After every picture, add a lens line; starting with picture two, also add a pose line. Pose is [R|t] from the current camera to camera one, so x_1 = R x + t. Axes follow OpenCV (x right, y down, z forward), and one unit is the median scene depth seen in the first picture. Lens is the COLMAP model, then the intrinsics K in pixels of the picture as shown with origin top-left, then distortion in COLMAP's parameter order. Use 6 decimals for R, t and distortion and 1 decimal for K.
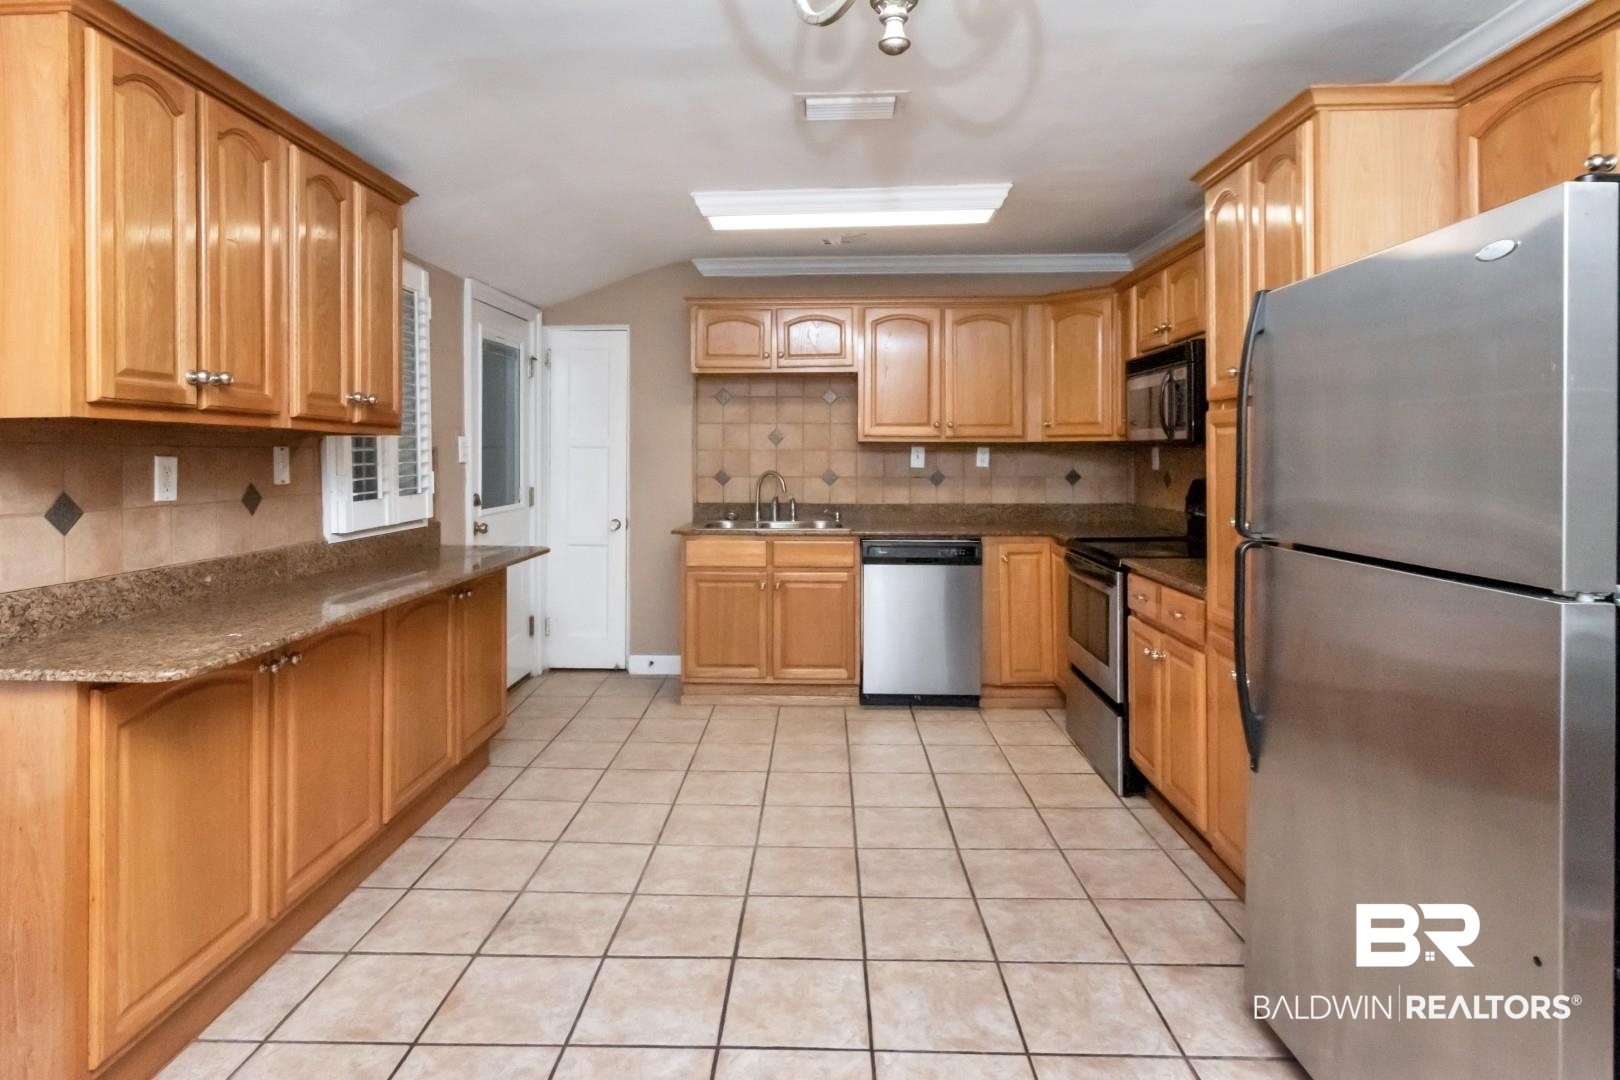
lens RADIAL K [[867.1, 0, 801.5], [0, 867.1, 451.2], [0, 0, 1]] dist [0.003118, -0.000757]
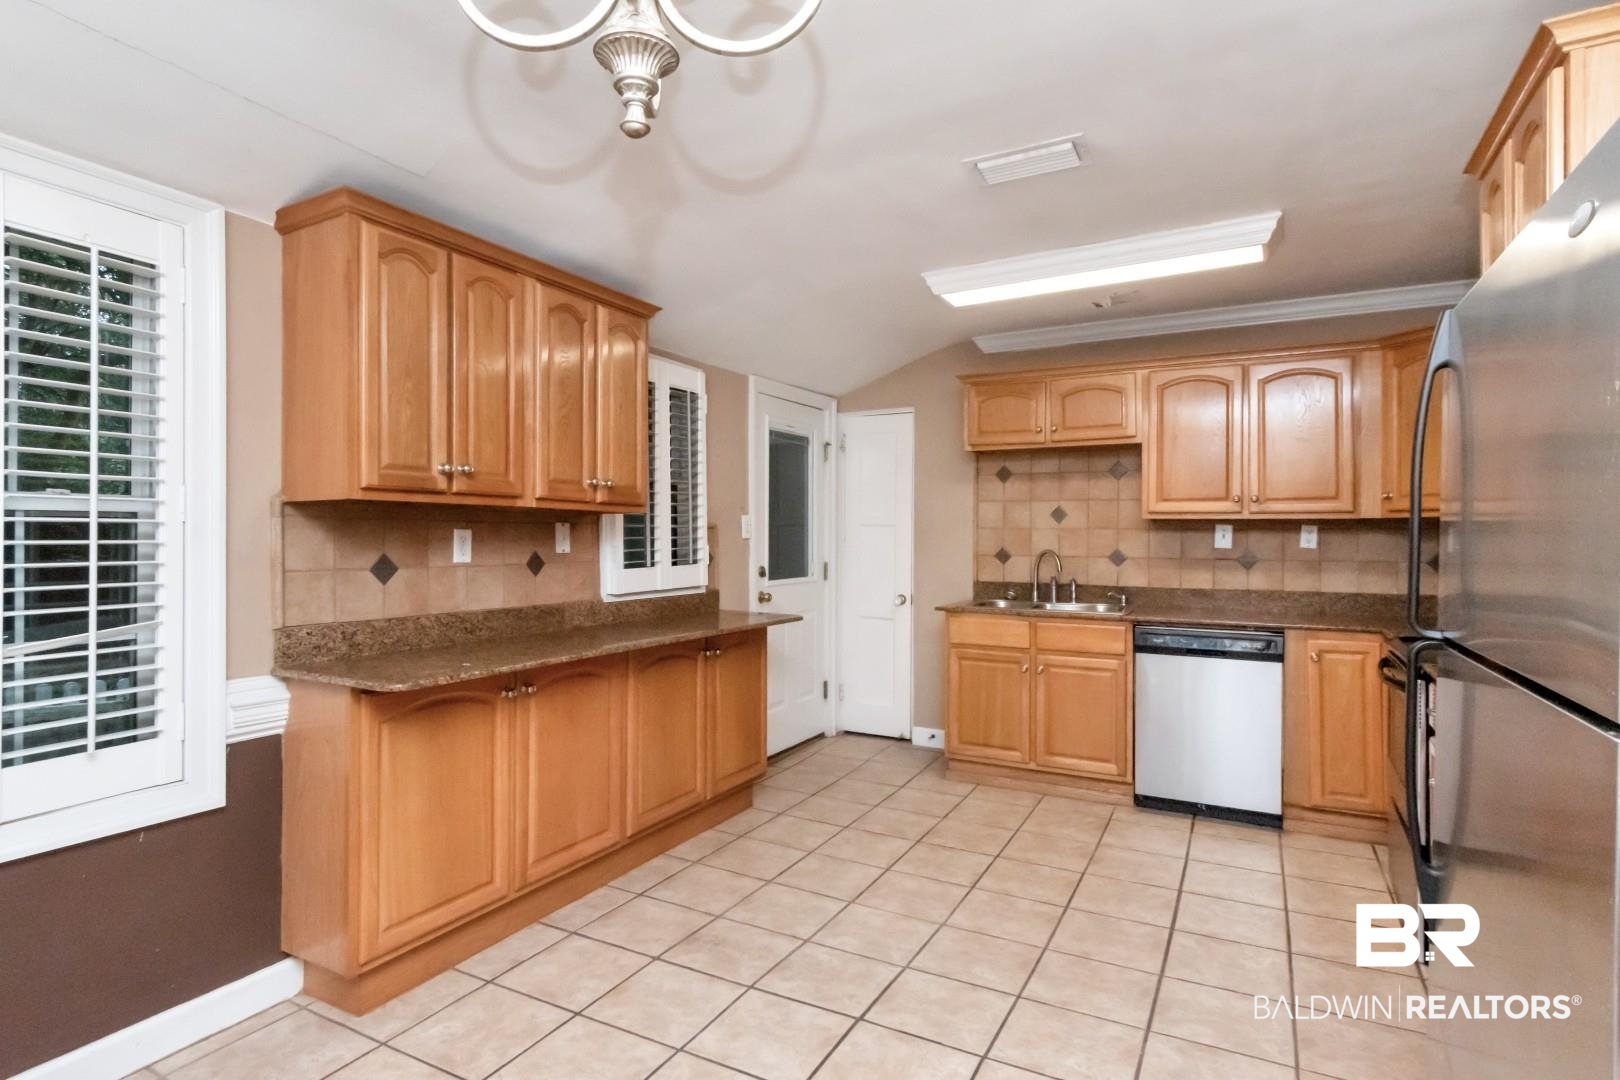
lens RADIAL K [[850.5, 0, 791.8], [0, 850.5, 532.6], [0, 0, 1]] dist [0.001028, -0.000977]
pose [[0.889714, 0.003092, -0.456508, 0.201249], [-0.003229, 0.999995, 0.000481, 0.005823], [0.456507, 0.001046, 0.889719, 0.045220]]
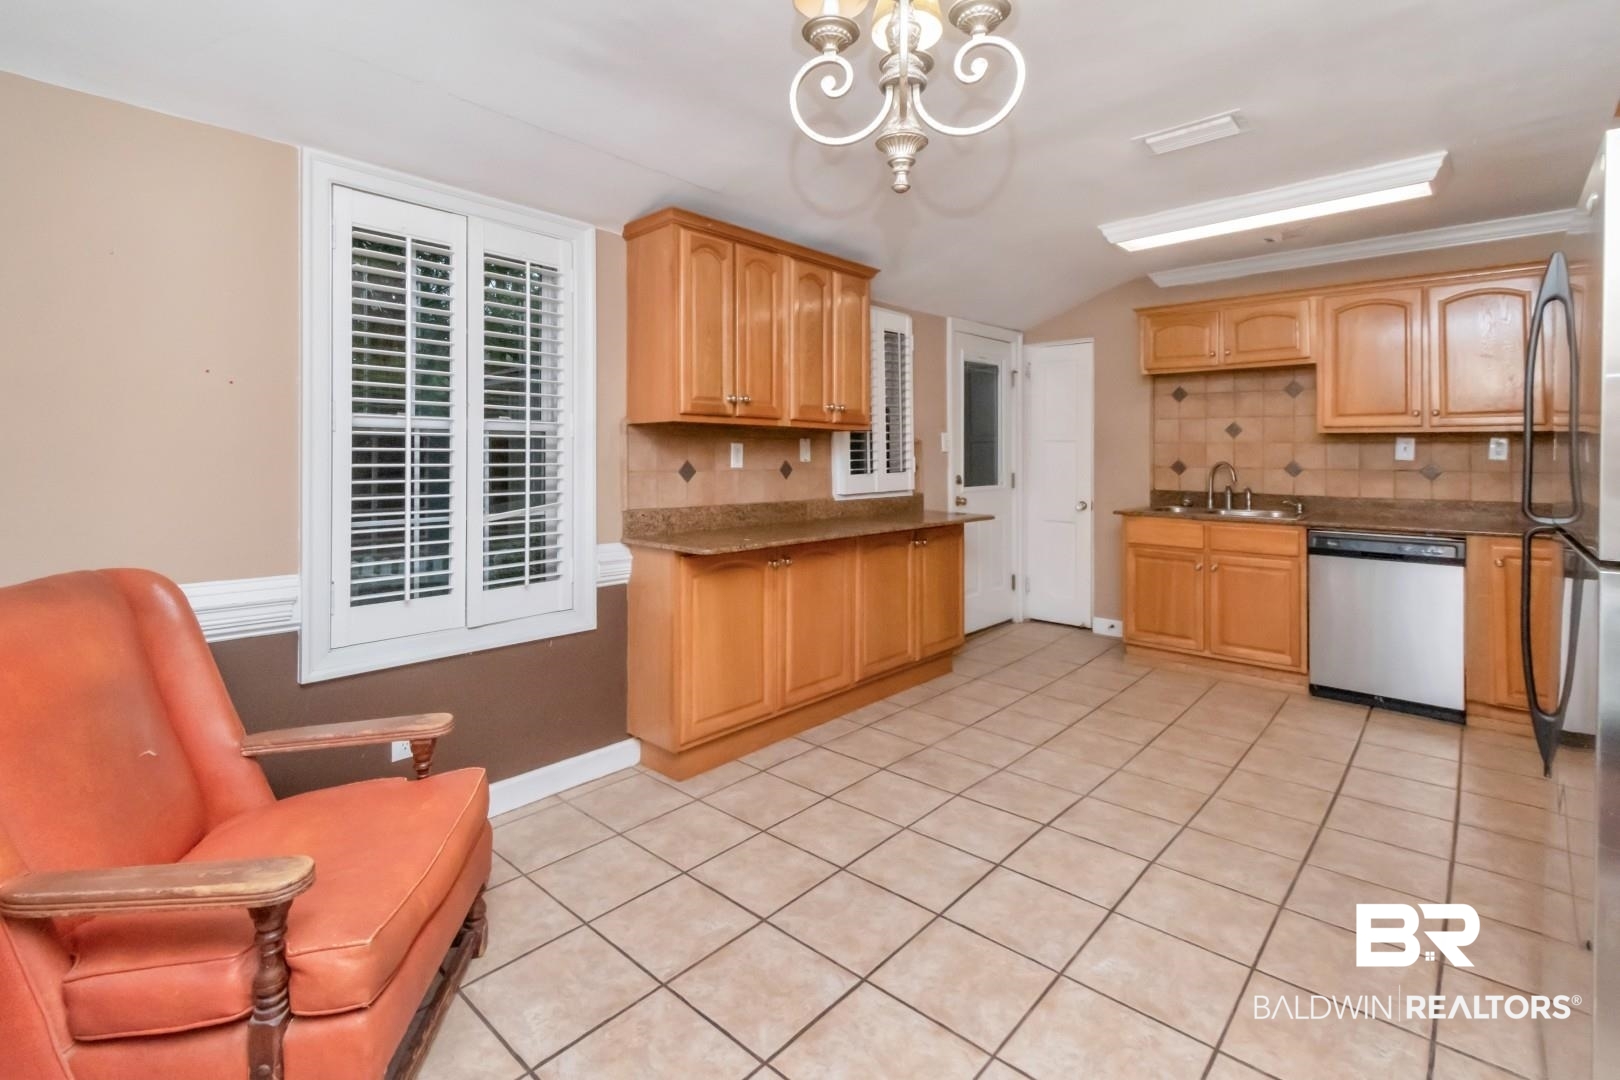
lens RADIAL K [[754.5, 0, 787.6], [0, 754.5, 447.6], [0, 0, 1]] dist [0.000178, -0.000182]
pose [[0.751495, -0.001782, -0.659737, 0.247543], [-0.001120, 0.999991, -0.003976, 0.013743], [0.659738, 0.003727, 0.751486, -0.071943]]
